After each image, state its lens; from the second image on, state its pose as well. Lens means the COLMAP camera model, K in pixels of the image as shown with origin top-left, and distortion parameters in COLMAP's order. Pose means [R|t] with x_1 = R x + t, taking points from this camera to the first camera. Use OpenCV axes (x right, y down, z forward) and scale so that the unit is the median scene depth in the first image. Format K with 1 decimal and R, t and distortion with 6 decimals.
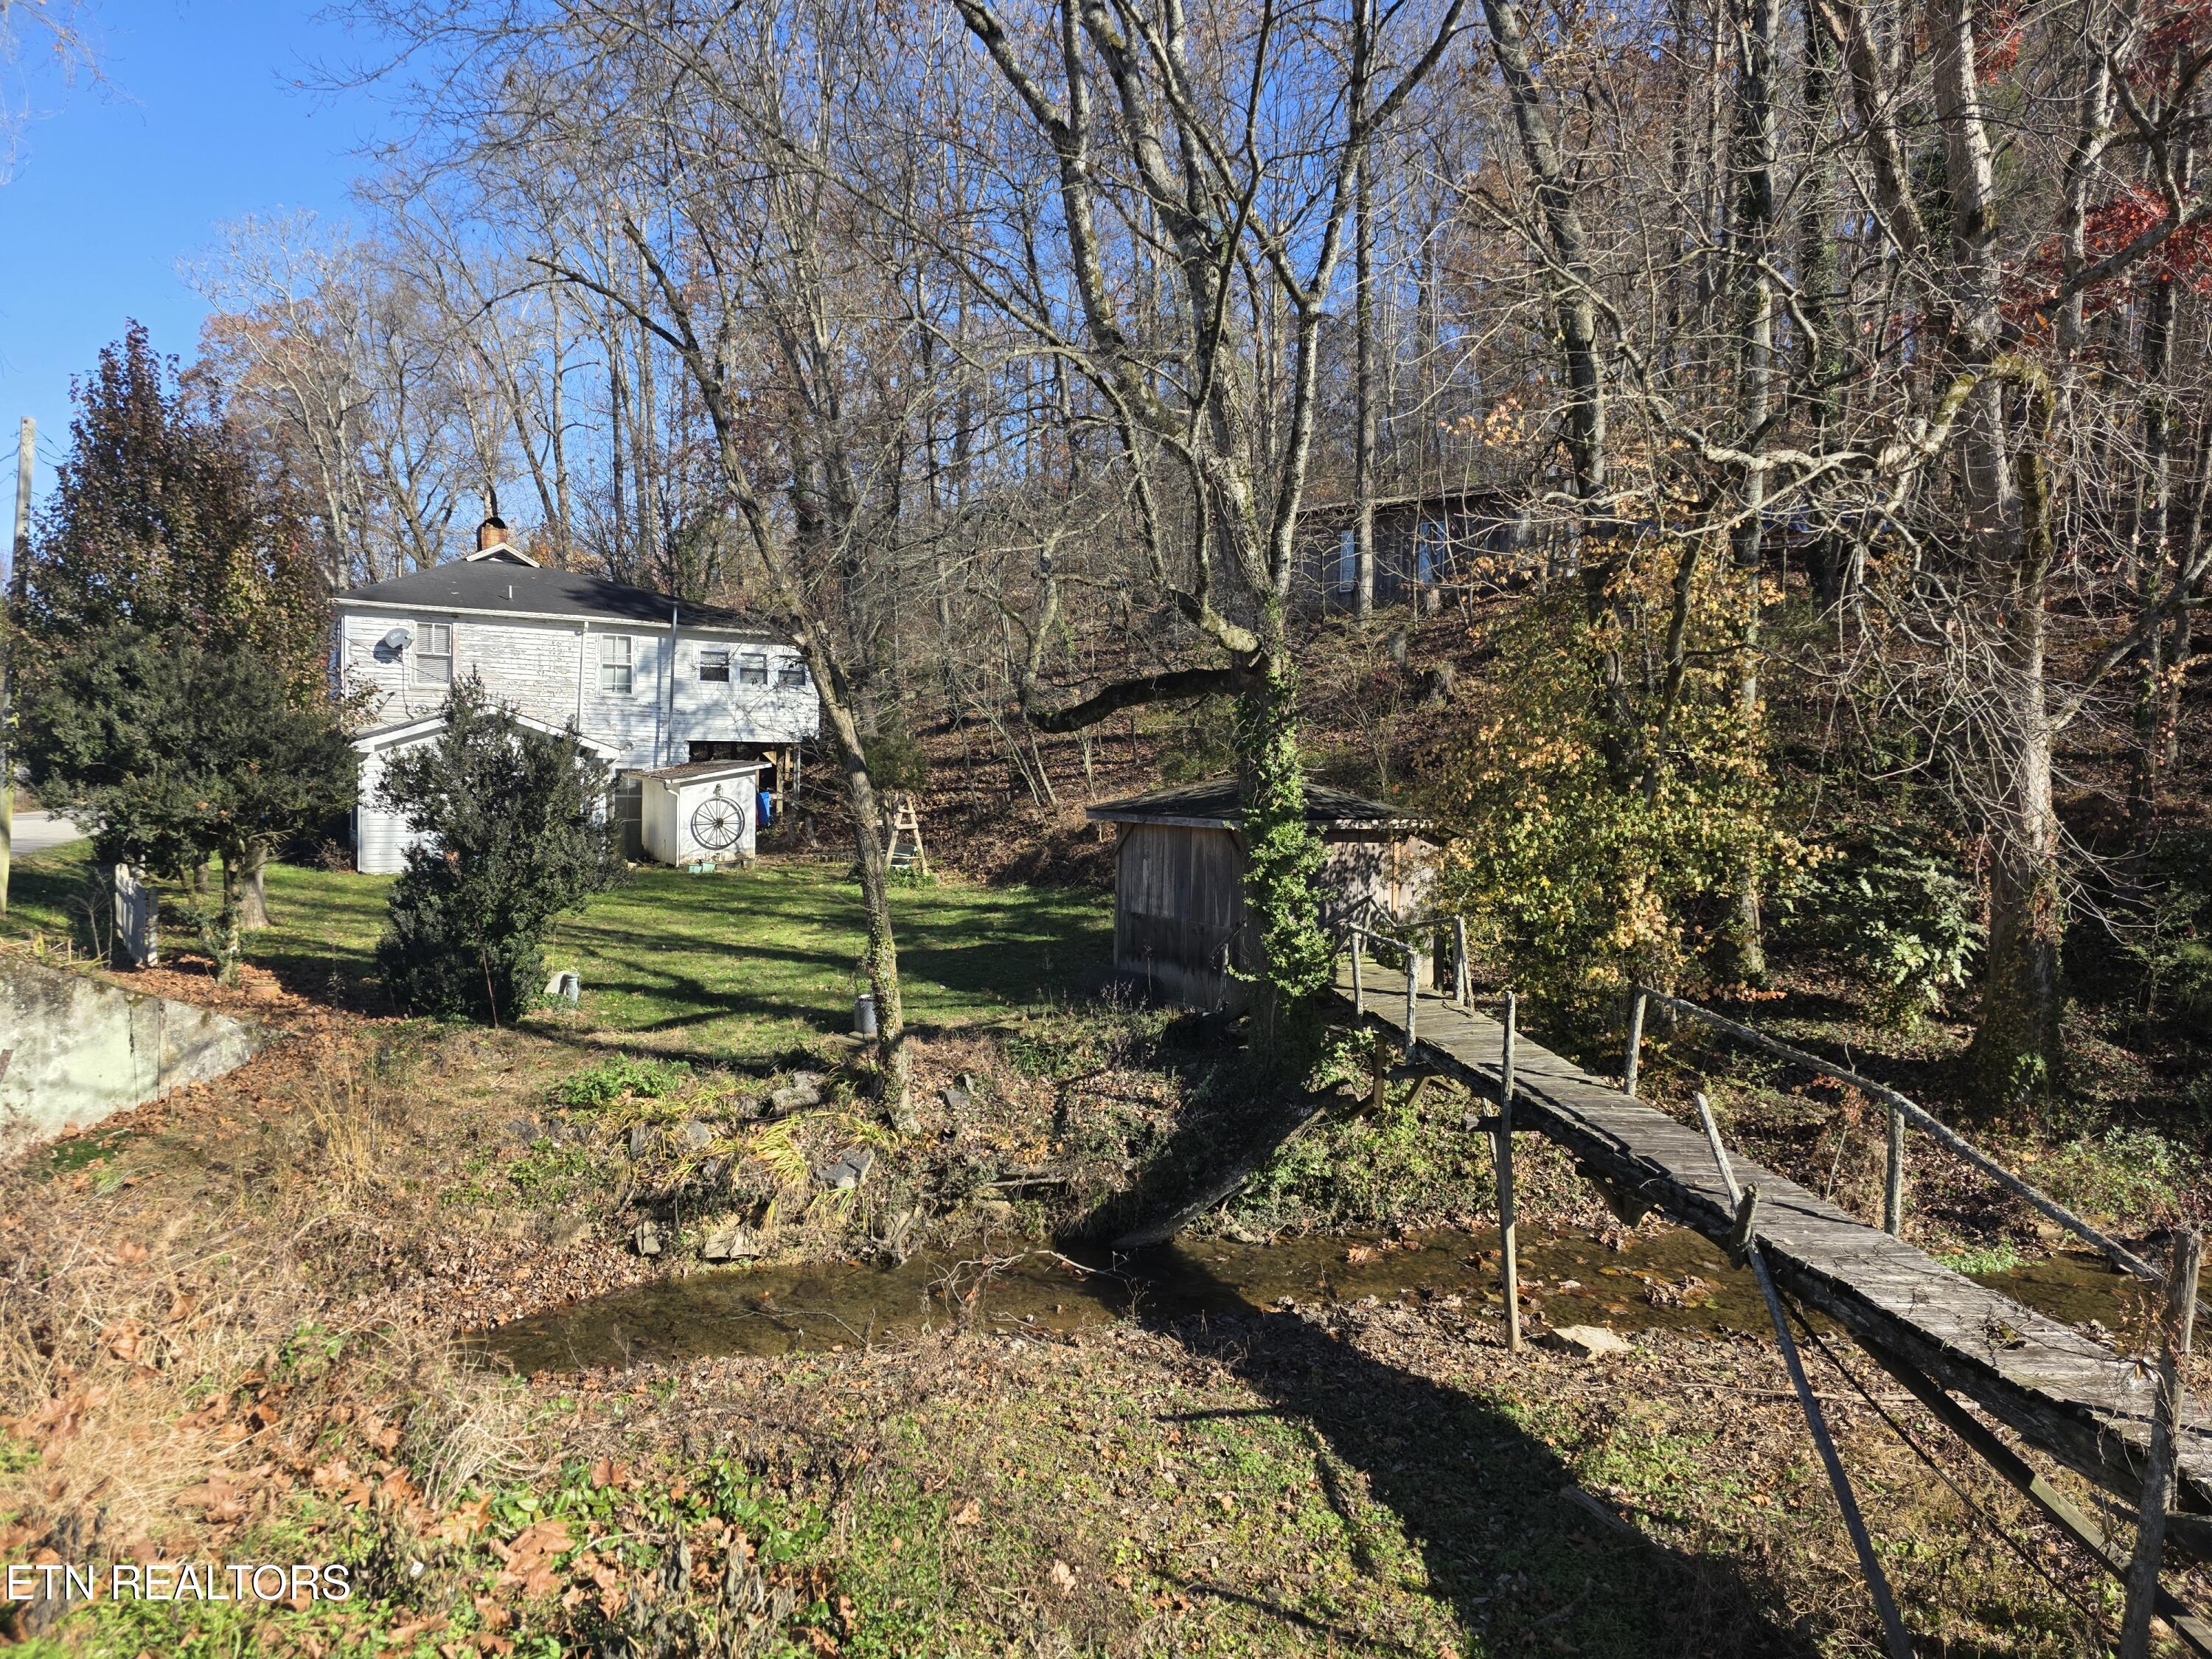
lens RADIAL K [[1473.4, 0, 1103.2], [0, 1473.4, 830.6], [0, 0, 1]] dist [0.052400, -0.018348]
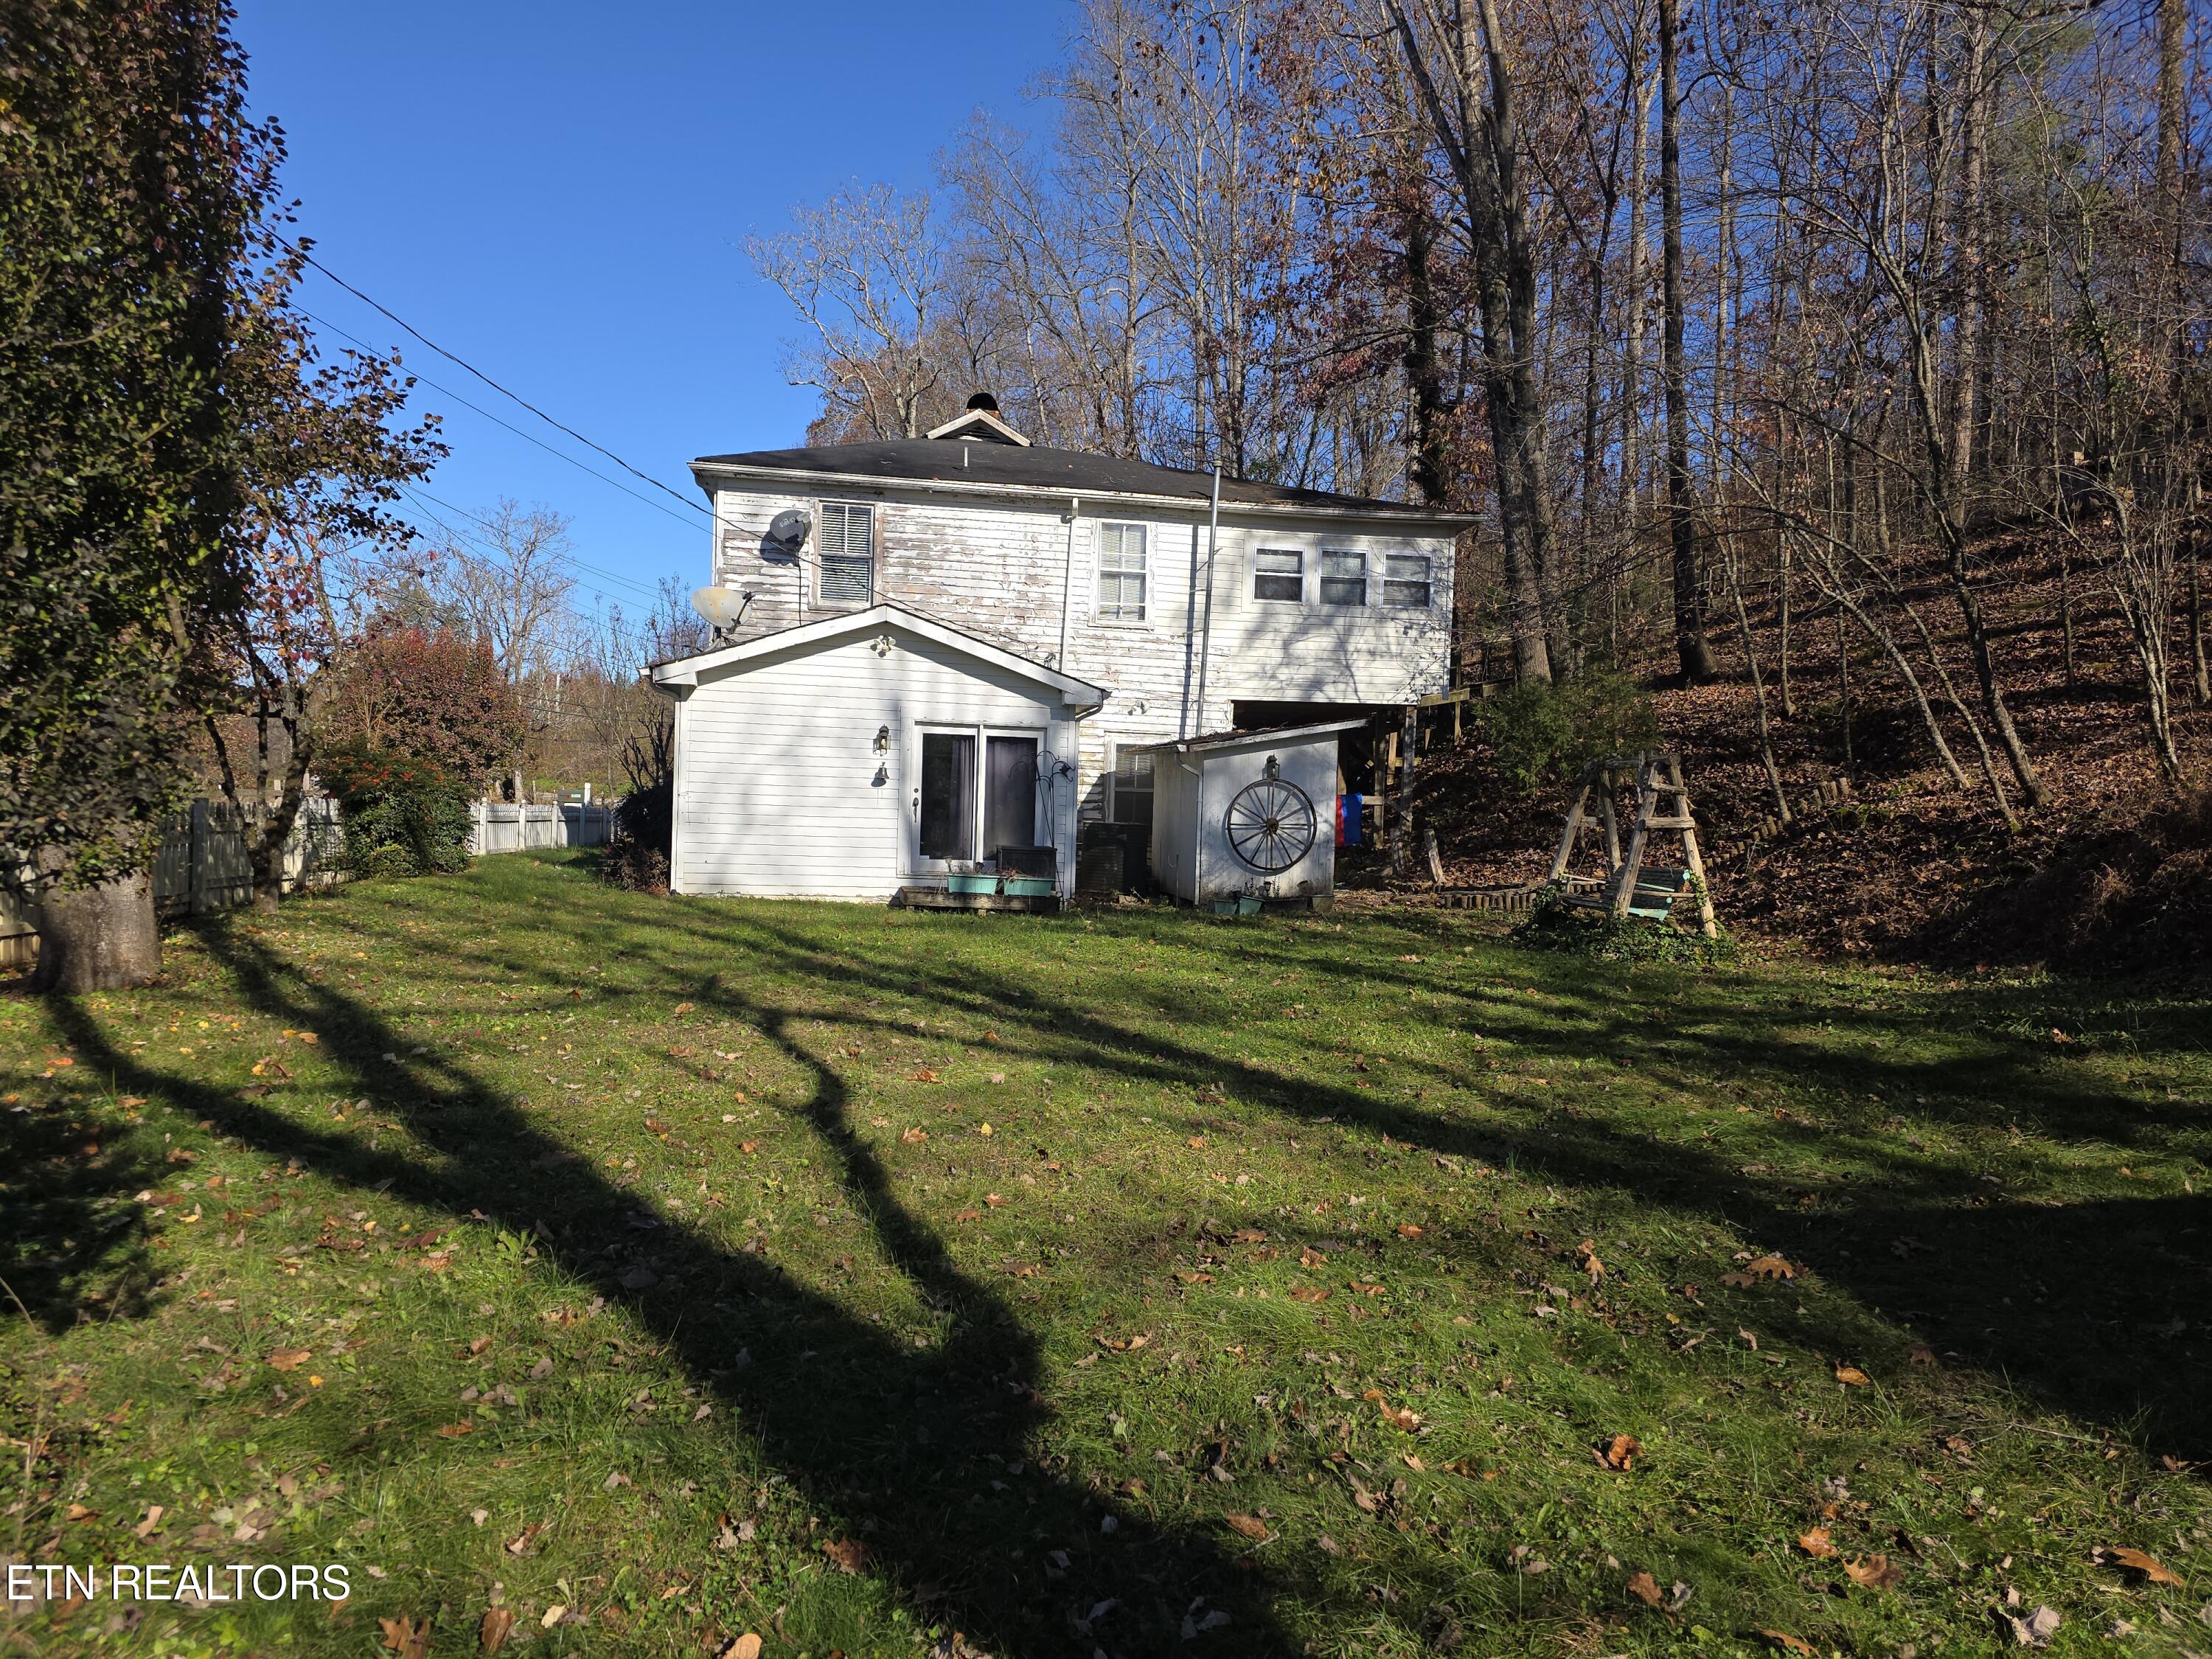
lens RADIAL K [[1473.4, 0, 1104.5], [0, 1473.4, 832.3], [0, 0, 1]] dist [0.052400, -0.018348]
pose [[0.922650, 0.019135, -0.385162, -0.104818], [-0.038611, 0.998333, -0.042896, 0.022913], [0.383699, 0.054450, 0.921851, 0.469955]]
